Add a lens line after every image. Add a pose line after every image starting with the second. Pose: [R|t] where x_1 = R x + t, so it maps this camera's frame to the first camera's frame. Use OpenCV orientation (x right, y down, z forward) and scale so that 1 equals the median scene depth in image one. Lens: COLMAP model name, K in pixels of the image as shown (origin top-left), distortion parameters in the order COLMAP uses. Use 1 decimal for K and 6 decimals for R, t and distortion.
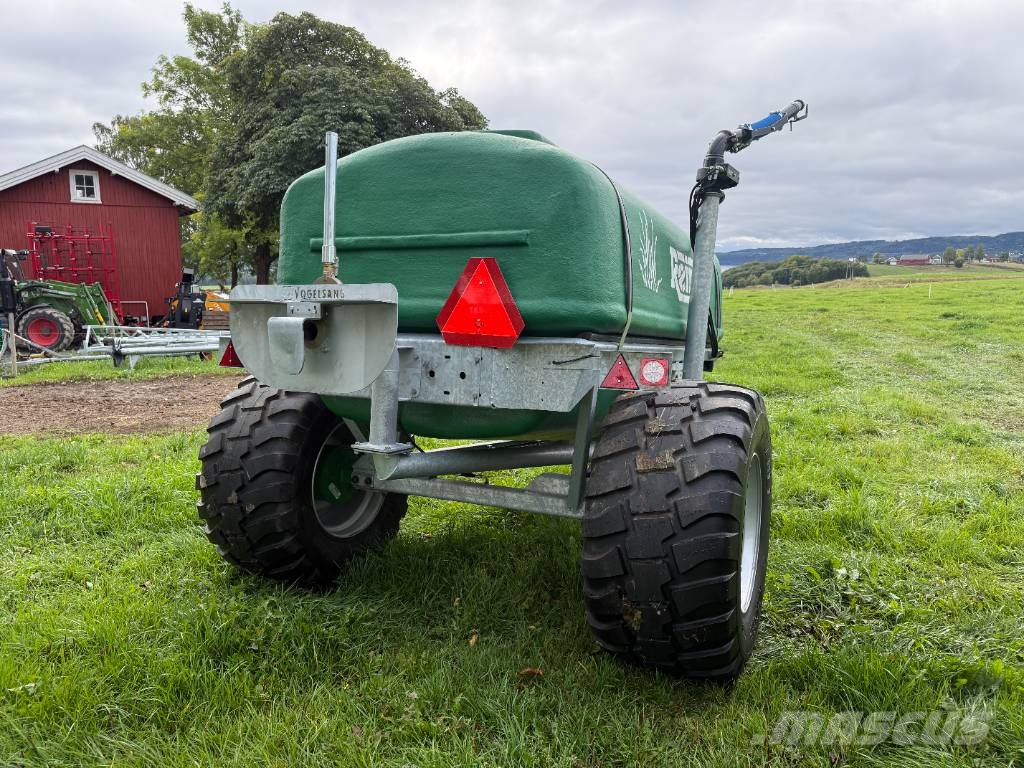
lens RADIAL K [[727.5, 0, 510.9], [0, 727.5, 379.2], [0, 0, 1]] dist [0.047422, -0.043241]
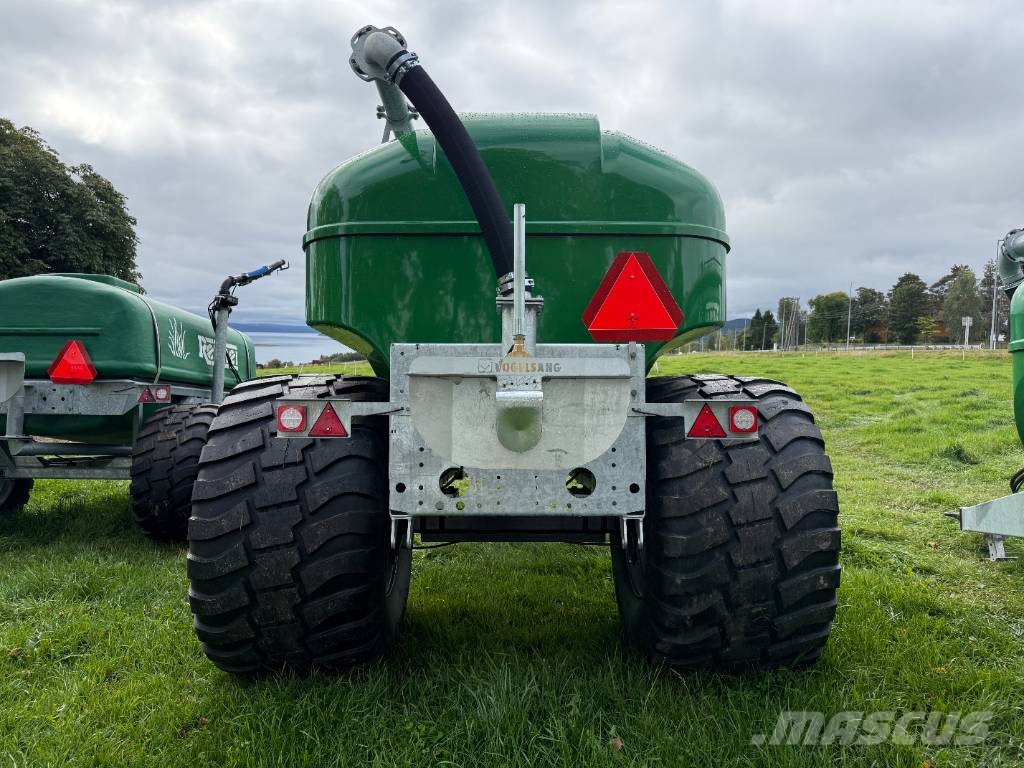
lens RADIAL K [[727.5, 0, 504.0], [0, 727.5, 385.7], [0, 0, 1]] dist [0.047422, -0.043241]
pose [[0.909227, -0.004517, 0.416277, 0.156821], [0.042524, 0.995719, -0.082075, 0.142513], [-0.414124, 0.092327, 0.905526, -1.074429]]
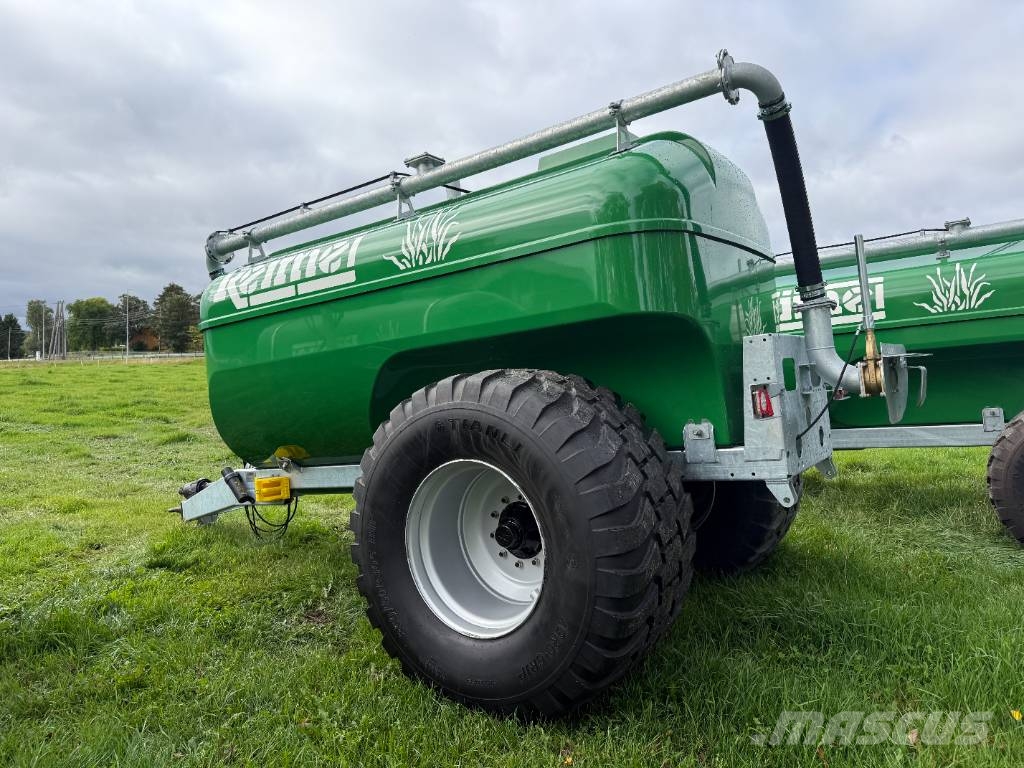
lens RADIAL K [[727.5, 0, 511.9], [0, 727.5, 385.3], [0, 0, 1]] dist [0.047422, -0.043241]
pose [[0.182883, -0.028479, 0.982722, -0.614874], [0.142843, 0.989743, 0.002100, 0.055211], [-0.972702, 0.139991, 0.185075, -0.216007]]
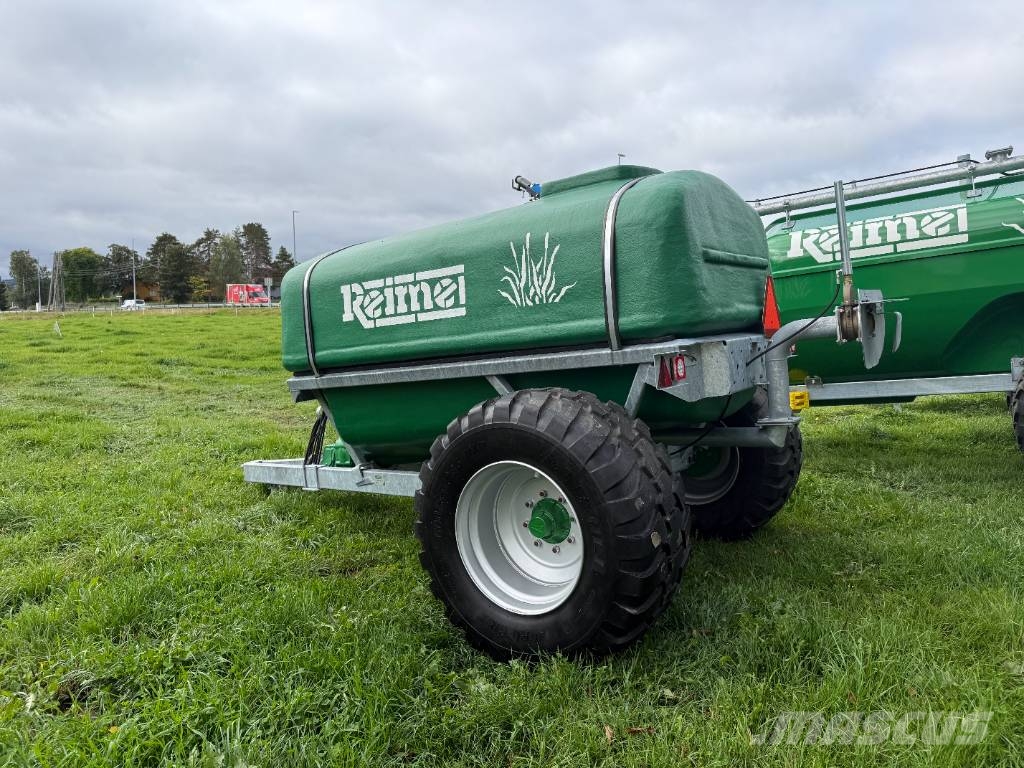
lens RADIAL K [[727.5, 0, 512.1], [0, 727.5, 389.3], [0, 0, 1]] dist [0.047422, -0.043241]
pose [[0.150860, -0.103779, 0.983093, -1.236778], [0.151436, 0.985162, 0.080759, -0.094308], [-0.976887, 0.136693, 0.164338, 0.890641]]
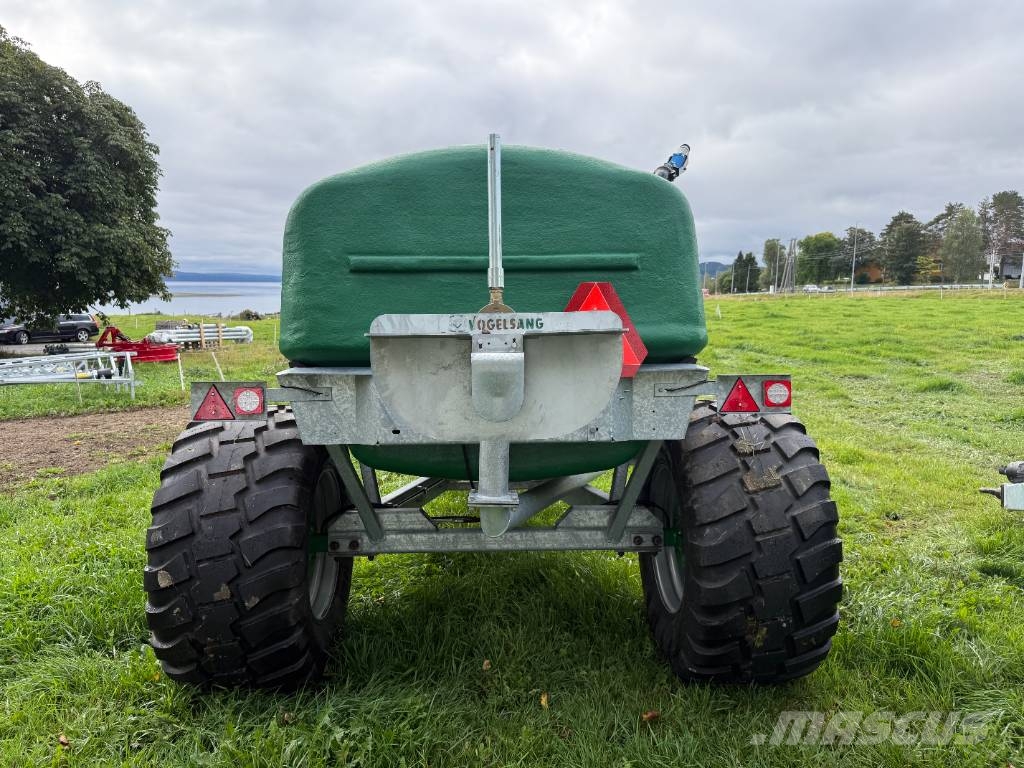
lens RADIAL K [[727.5, 0, 509.3], [0, 727.5, 382.2], [0, 0, 1]] dist [0.047422, -0.043241]
pose [[0.887565, -0.051385, 0.457809, -0.455847], [0.064045, 0.997873, -0.012162, -0.027865], [-0.456210, 0.040115, 0.888968, 0.181409]]
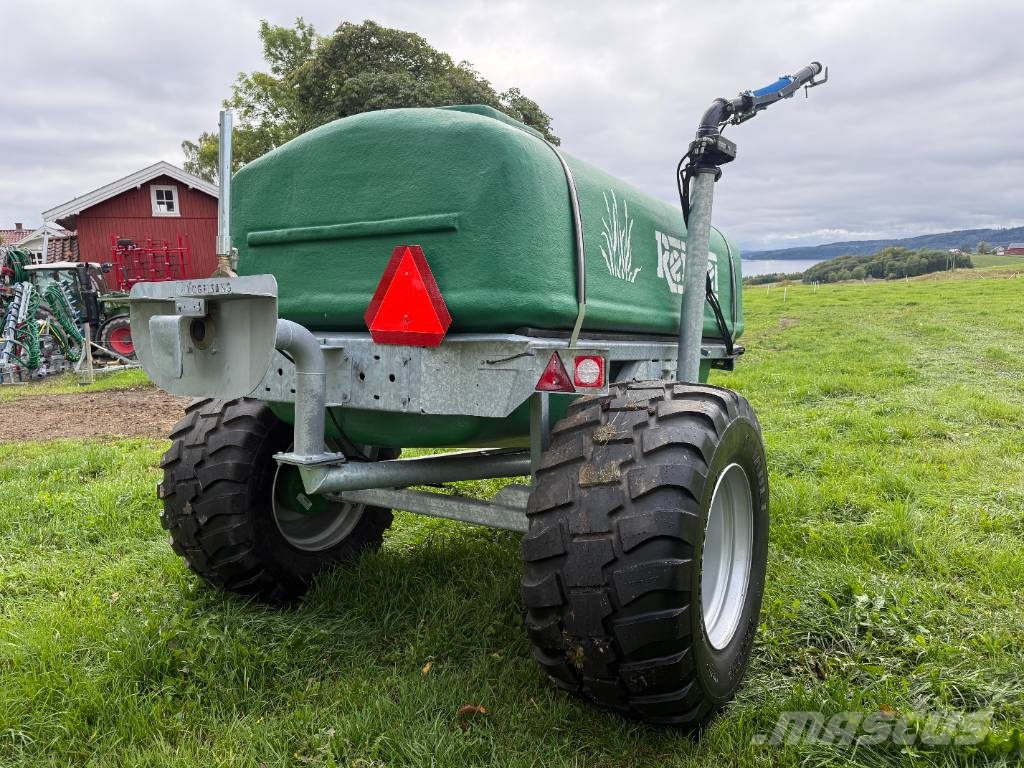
lens RADIAL K [[727.5, 0, 511.1], [0, 727.5, 382.7], [0, 0, 1]] dist [0.047422, -0.043241]
pose [[0.994057, -0.009583, -0.108440, 0.145499], [0.009788, 0.999951, 0.001365, 0.000996], [0.108421, -0.002419, 0.994102, 0.097834]]
